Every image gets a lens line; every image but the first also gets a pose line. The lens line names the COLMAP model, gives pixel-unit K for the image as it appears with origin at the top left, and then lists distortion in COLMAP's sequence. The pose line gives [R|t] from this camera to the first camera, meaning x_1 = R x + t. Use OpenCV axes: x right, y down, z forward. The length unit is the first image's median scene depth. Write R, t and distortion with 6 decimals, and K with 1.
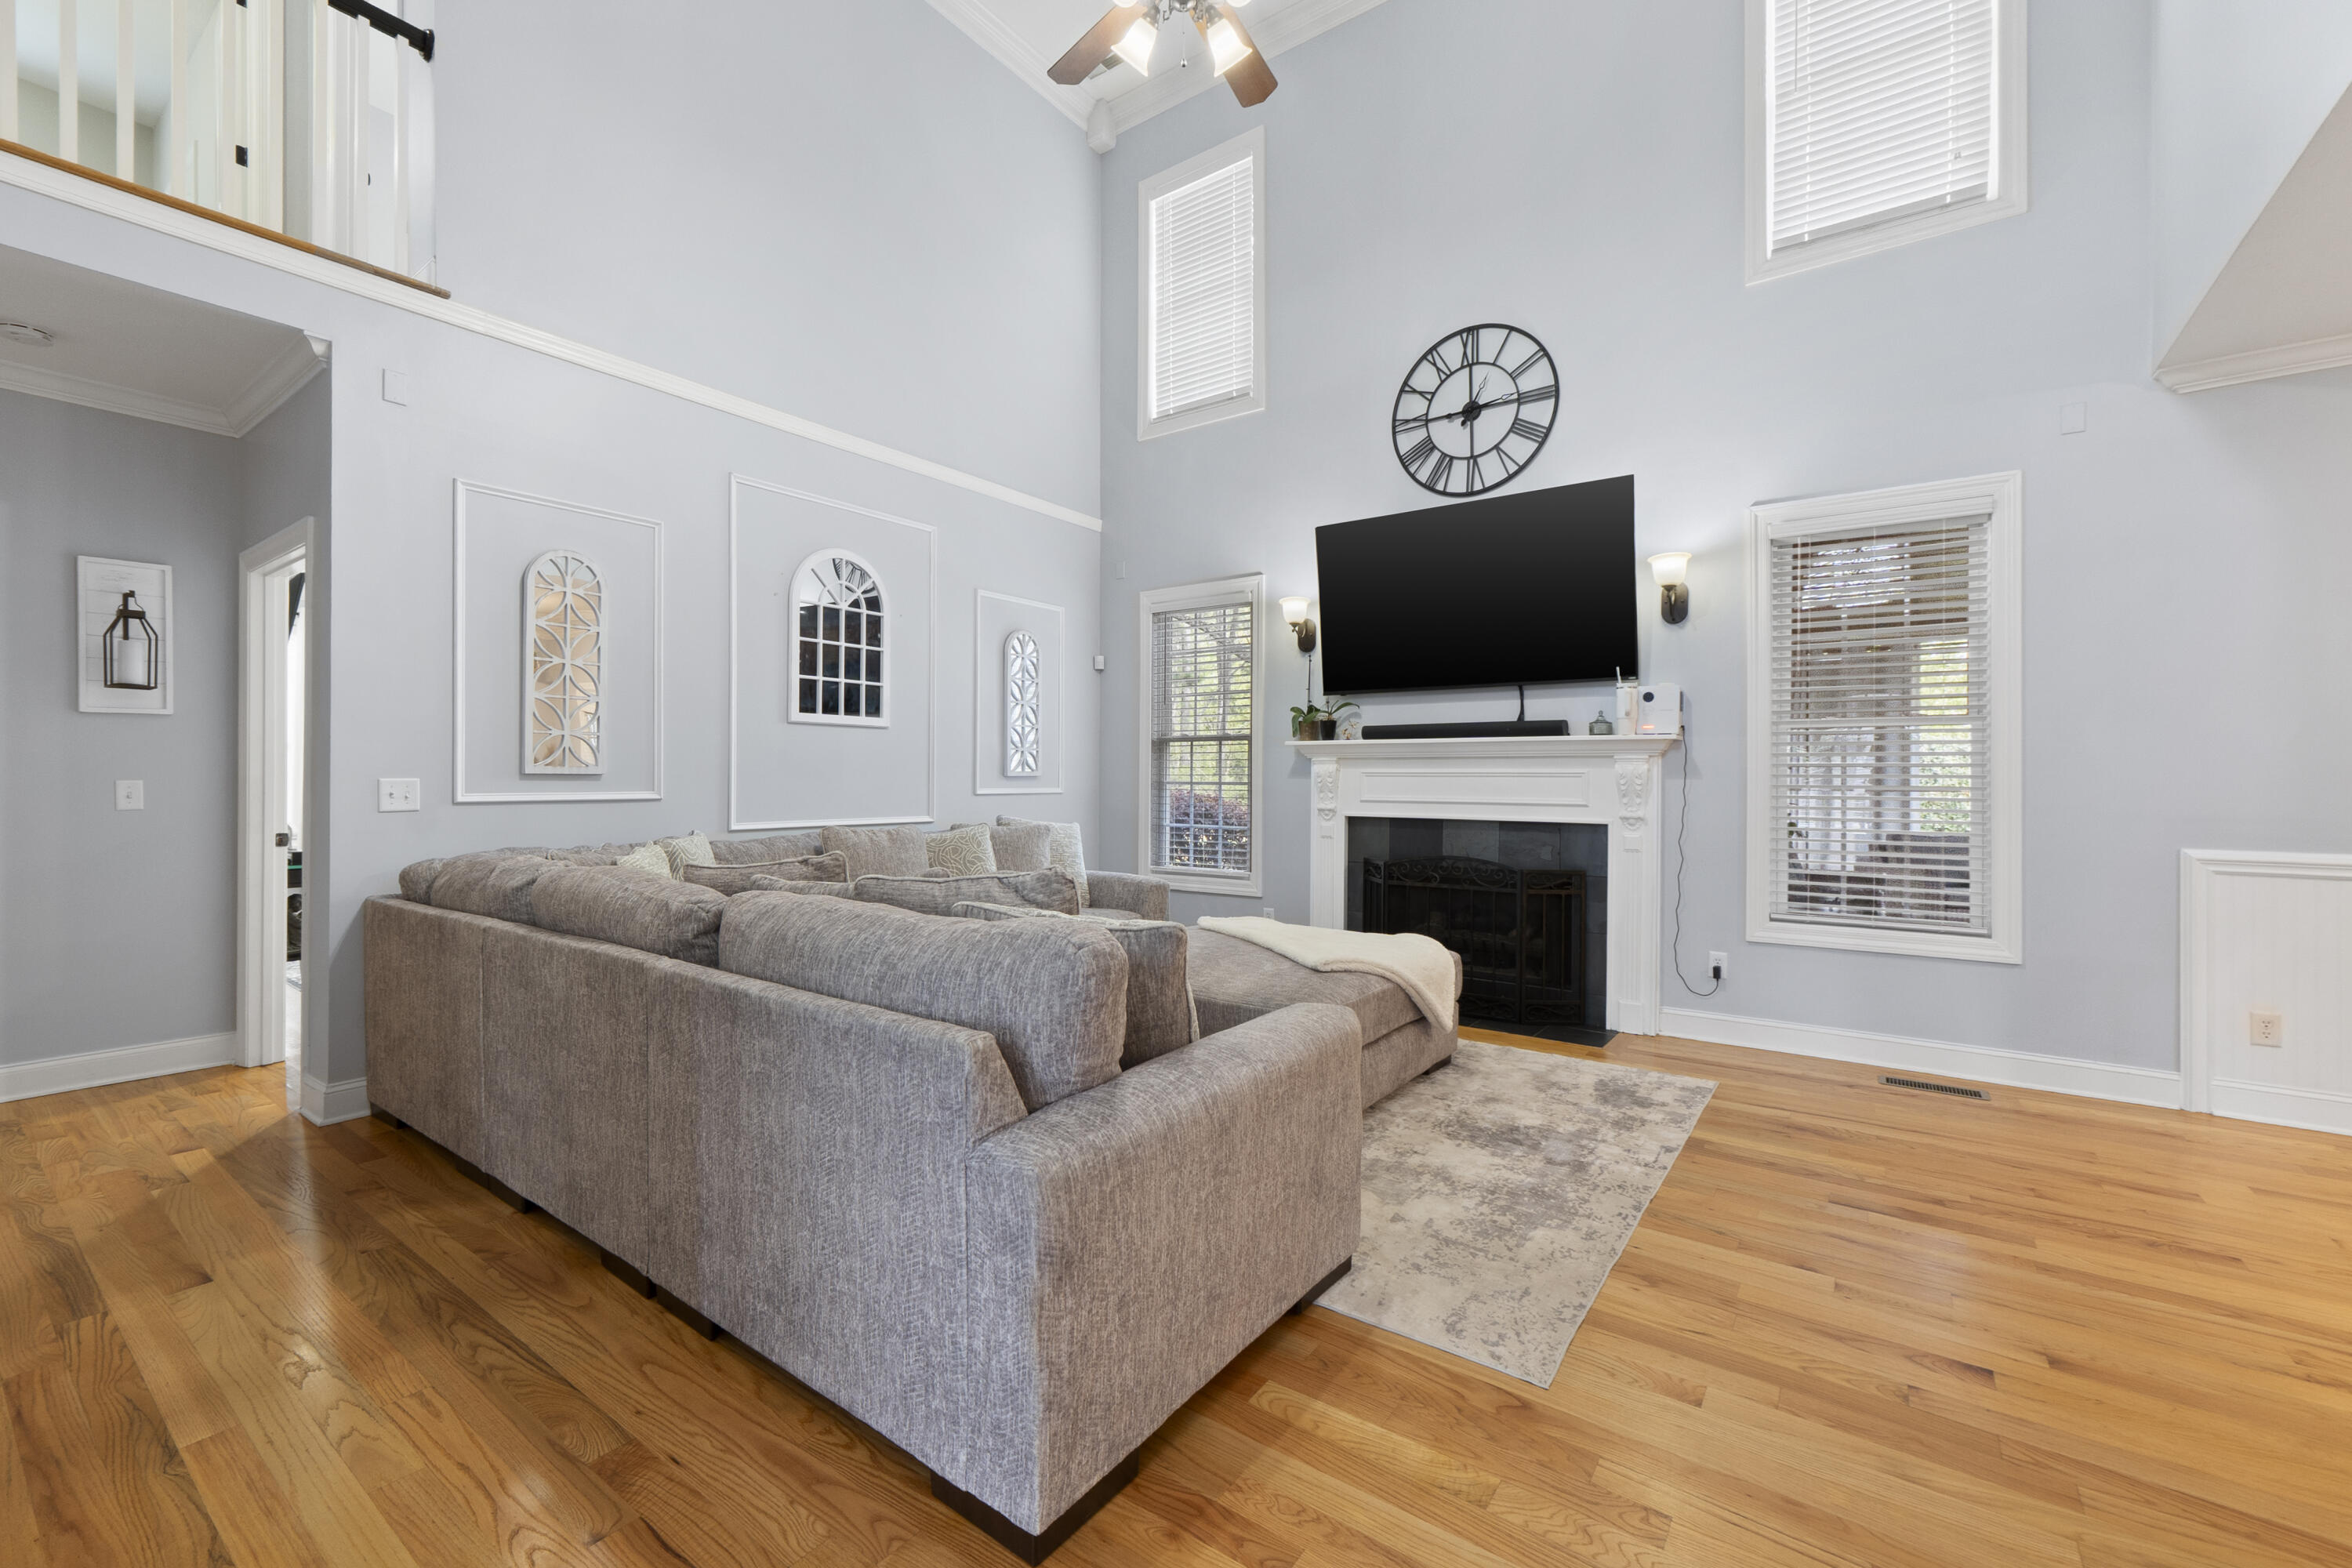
lens RADIAL K [[969.2, 0, 1171.4], [0, 969.2, 775.6], [0, 0, 1]] dist [-0.001202, -0.000245]
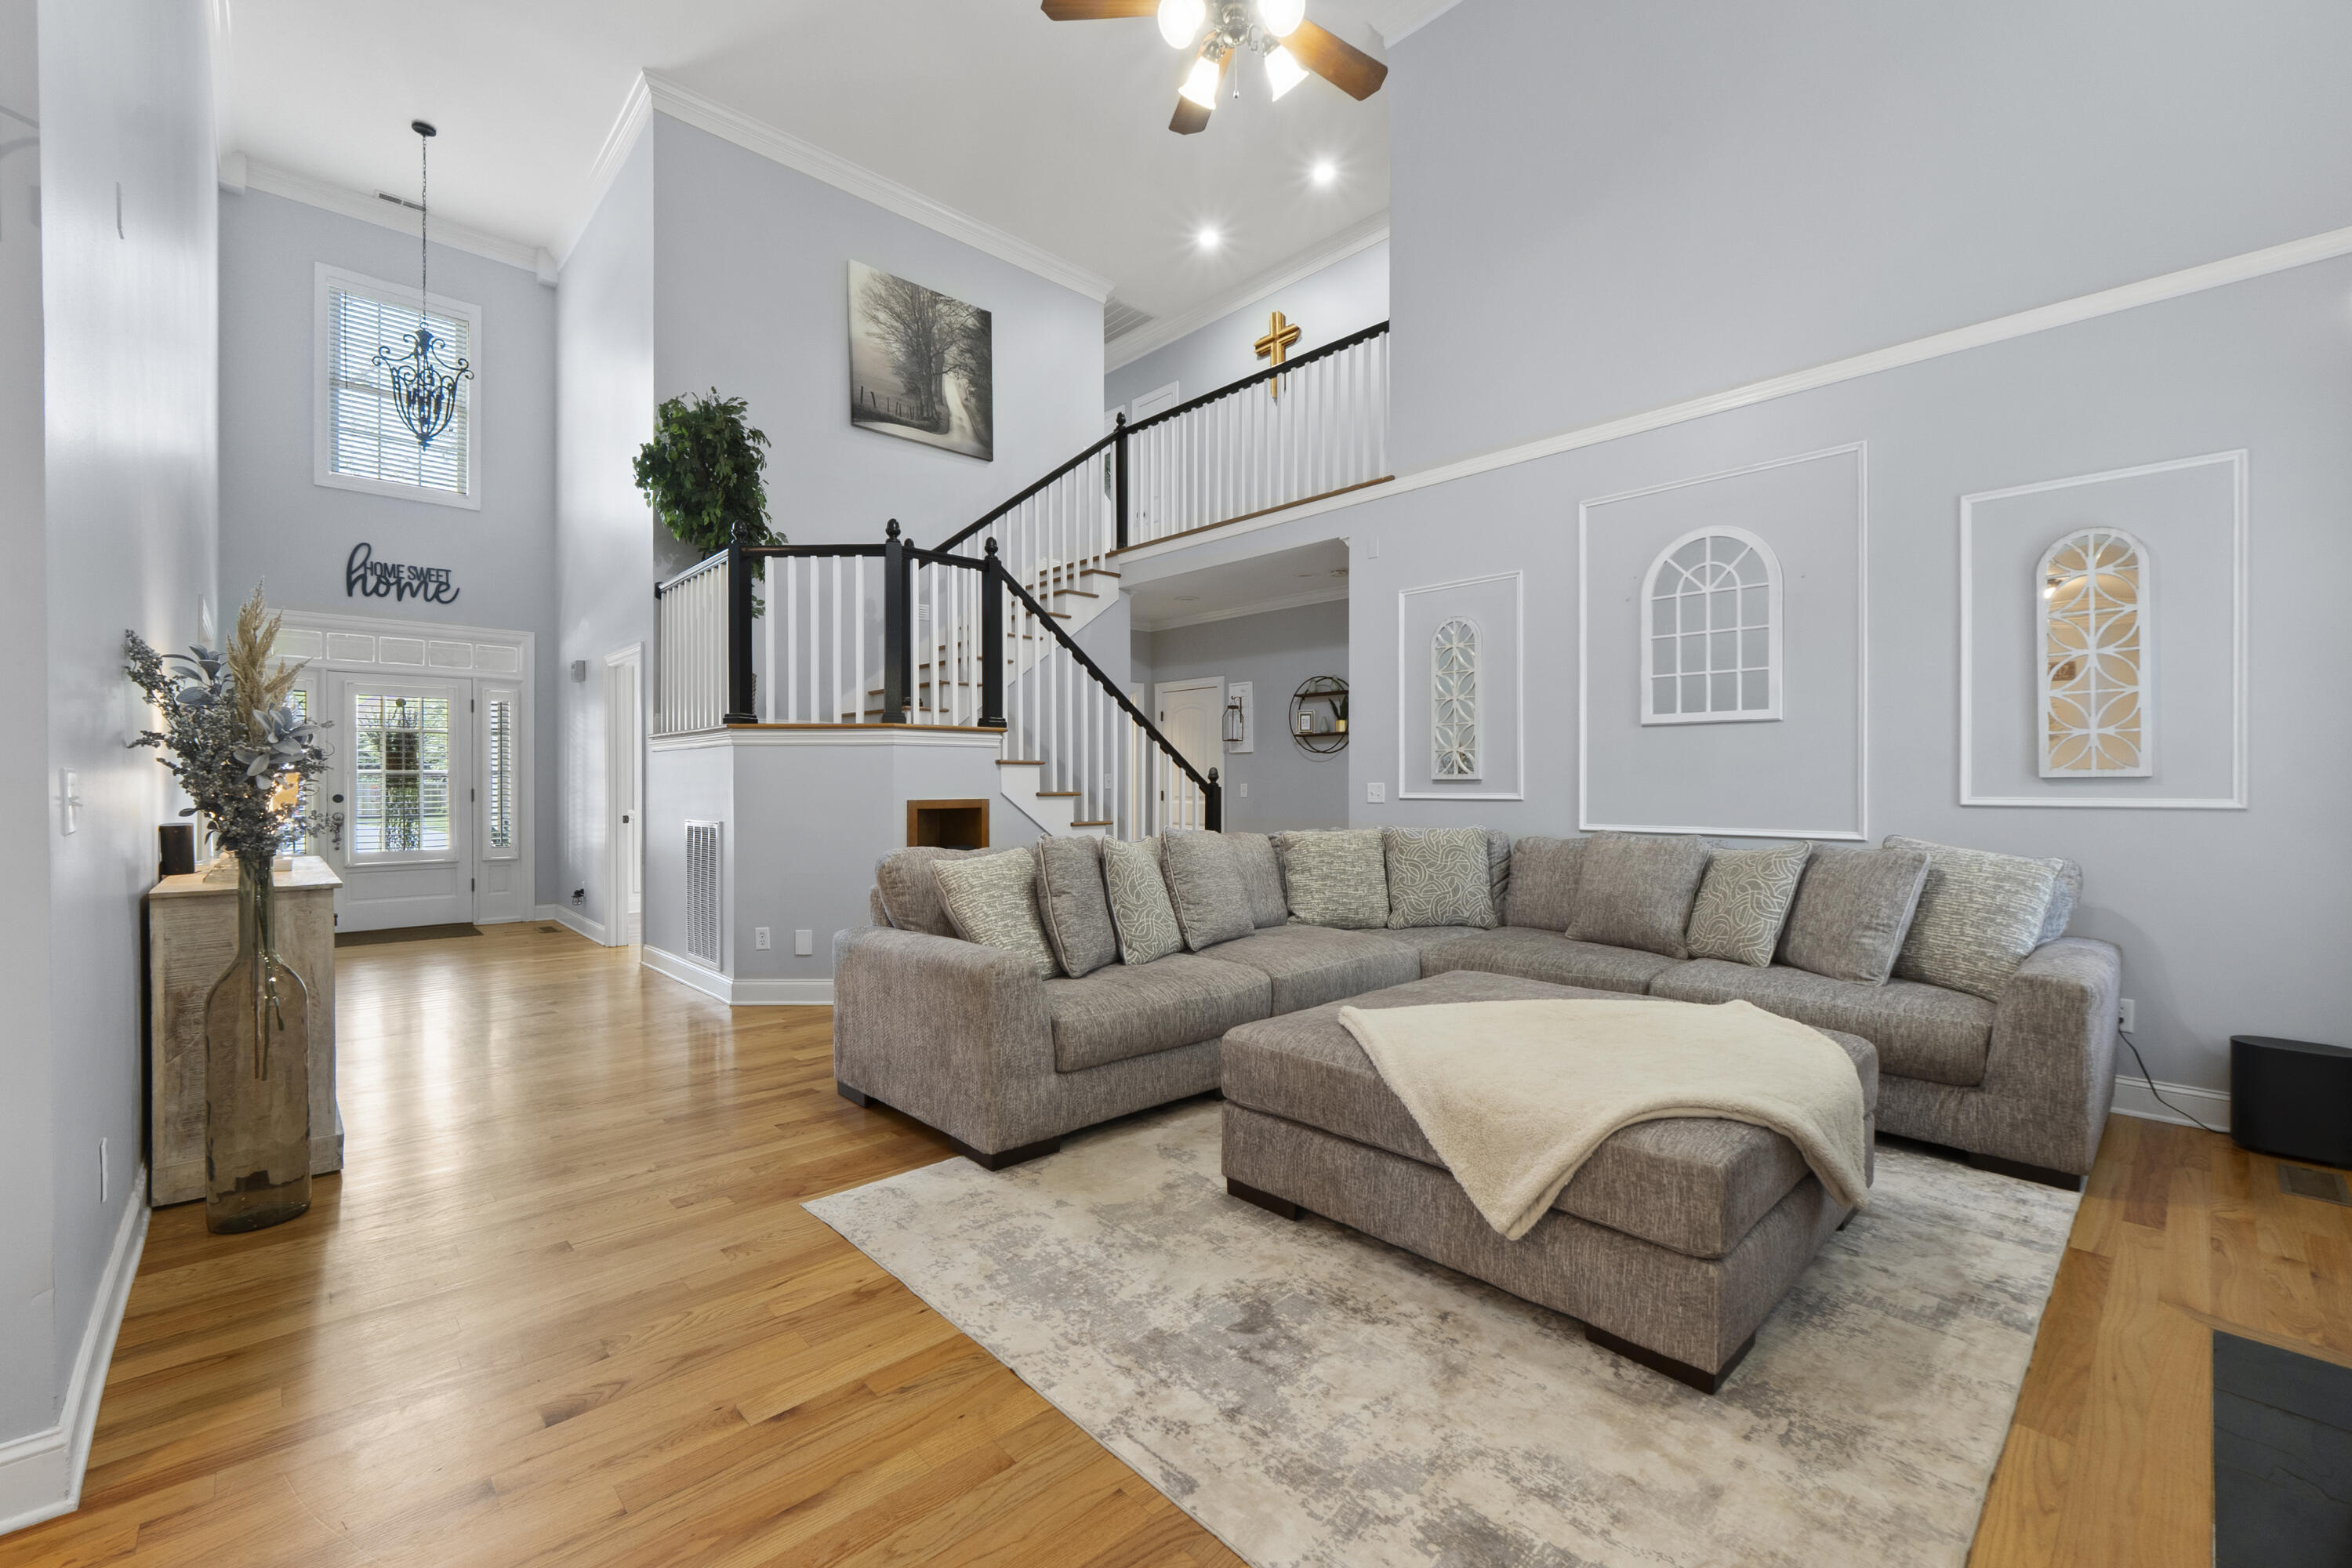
lens RADIAL K [[969.2, 0, 1171.2], [0, 969.2, 792.2], [0, 0, 1]] dist [-0.001202, -0.000245]
pose [[-0.183879, 0.004473, -0.982939, 0.976650], [-0.001248, 0.999988, 0.004784, 0.012585], [0.982948, 0.002107, -0.183872, 1.042823]]
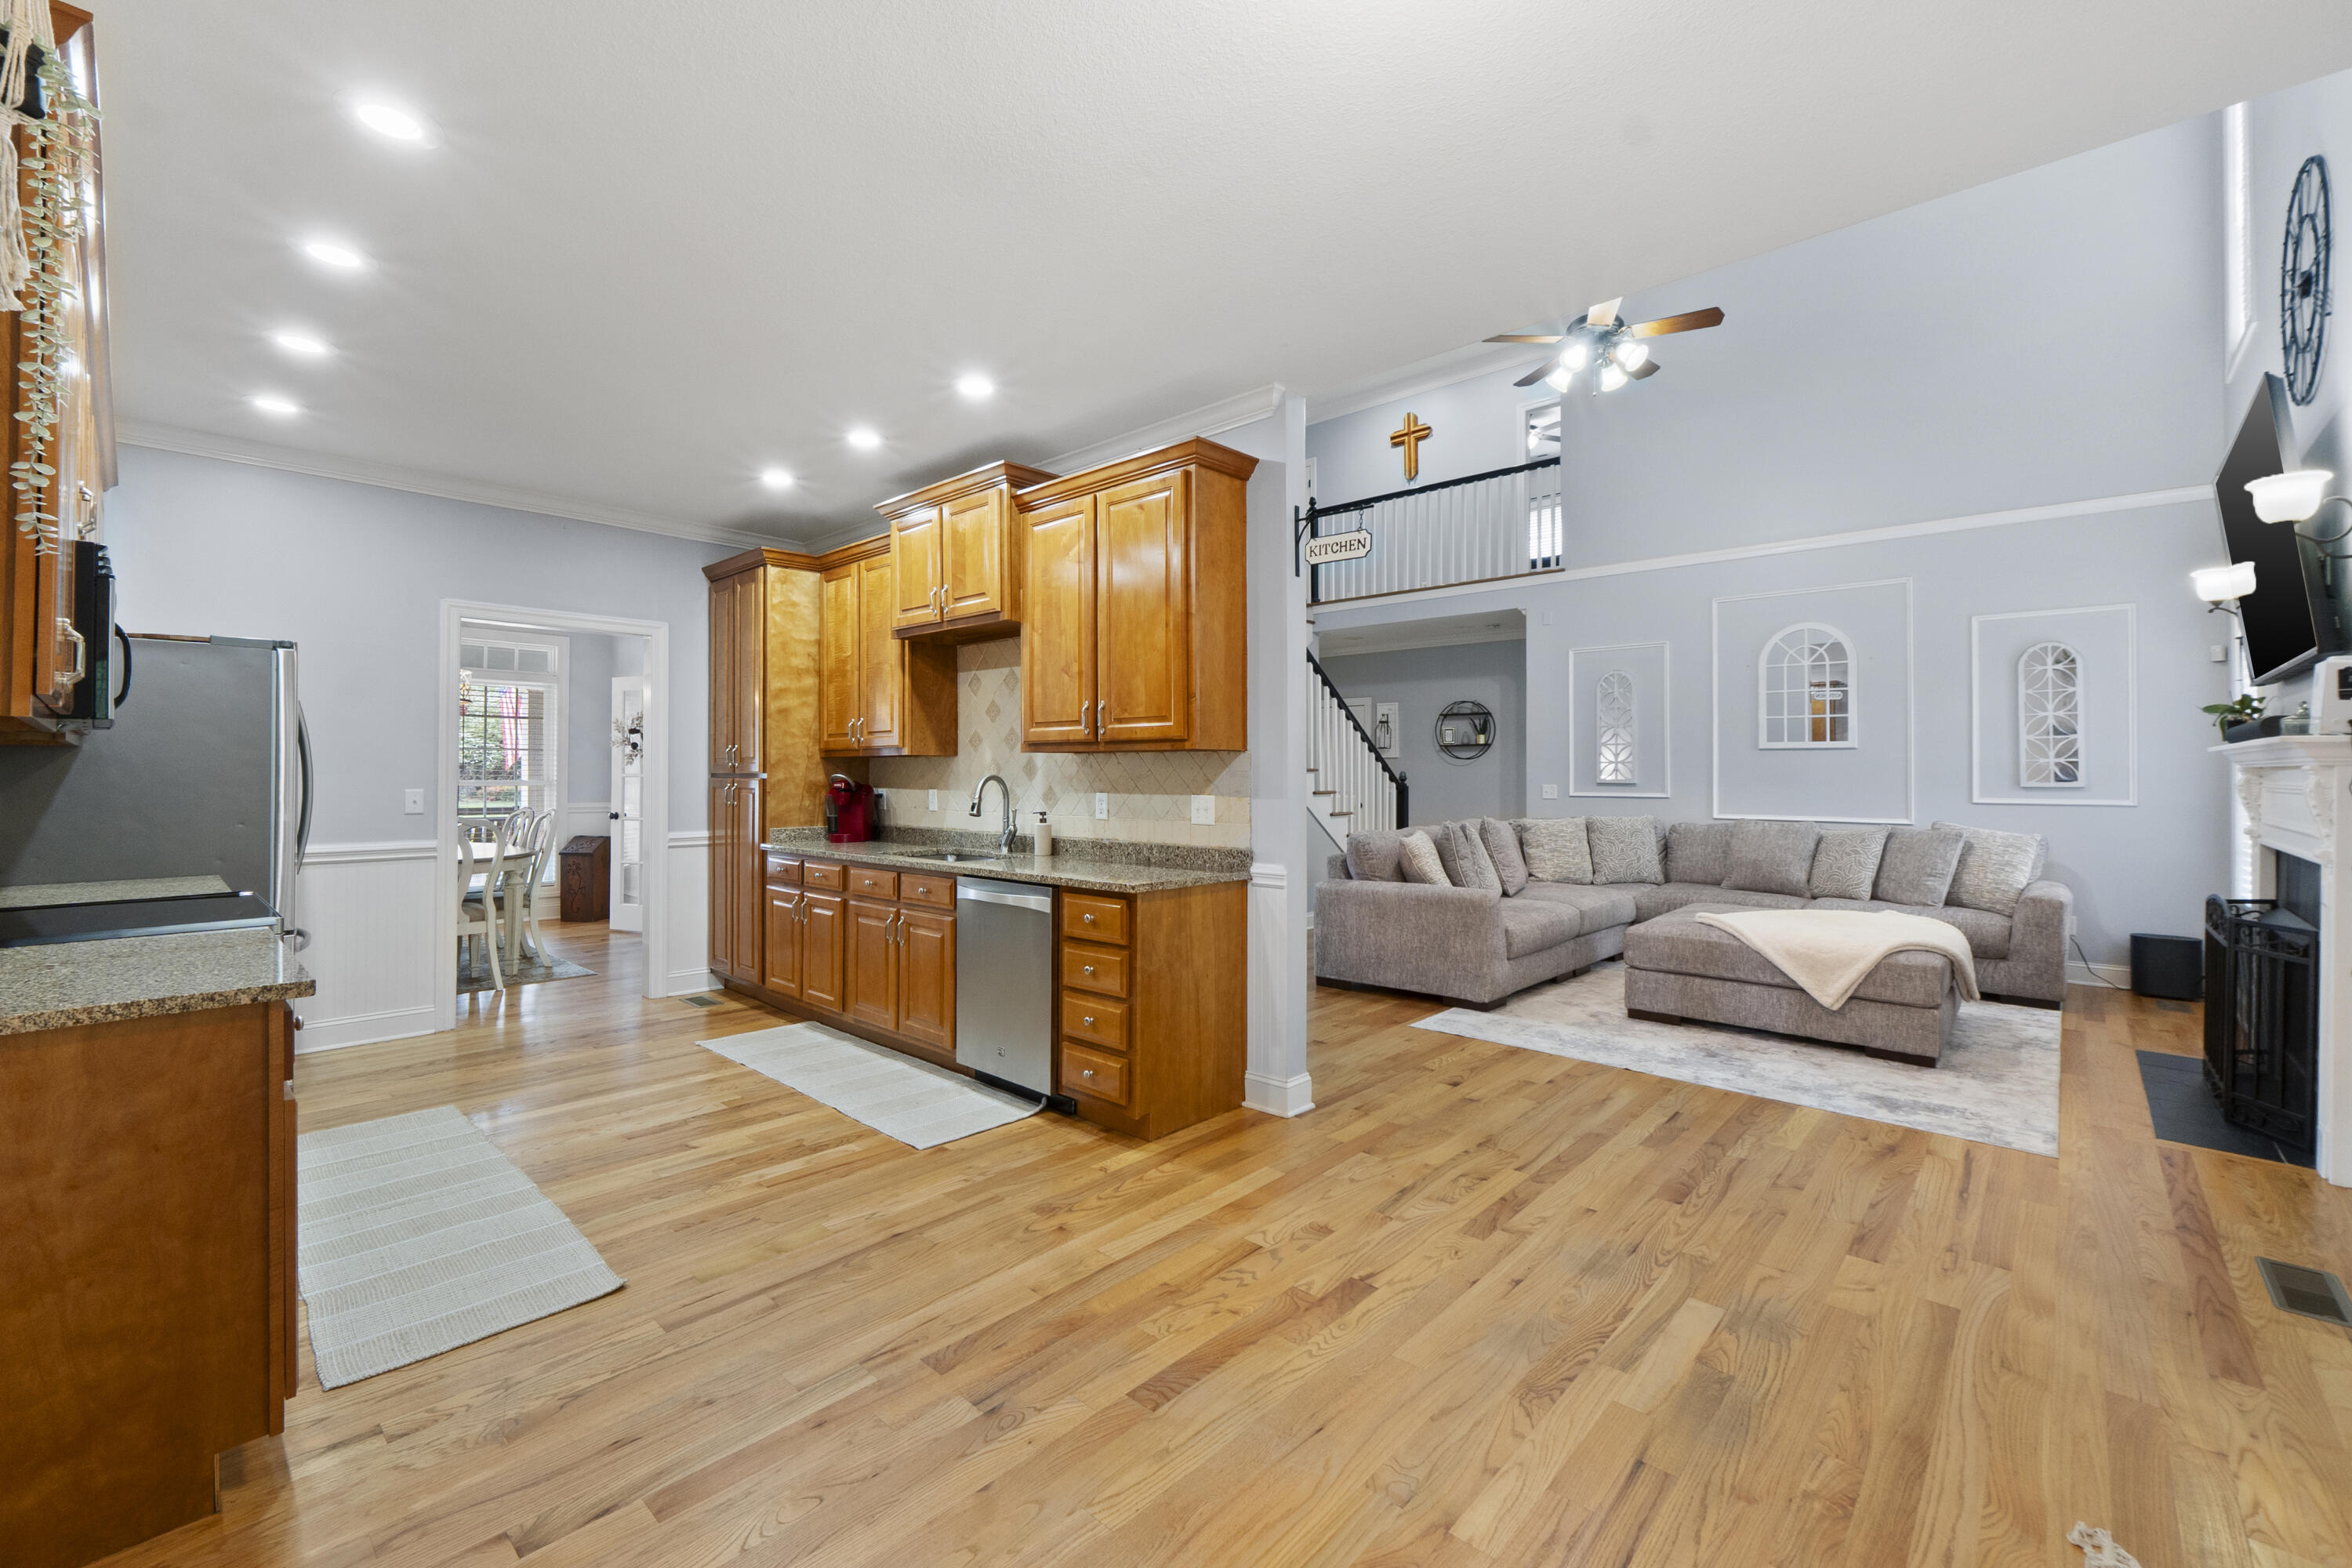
lens RADIAL K [[969.2, 0, 1165.8], [0, 969.2, 769.7], [0, 0, 1]] dist [-0.001202, -0.000245]
pose [[-0.113553, -0.005830, -0.993515, 1.761566], [-0.001897, 0.999982, -0.005651, -0.019854], [0.993530, 0.001243, -0.113562, 0.378822]]
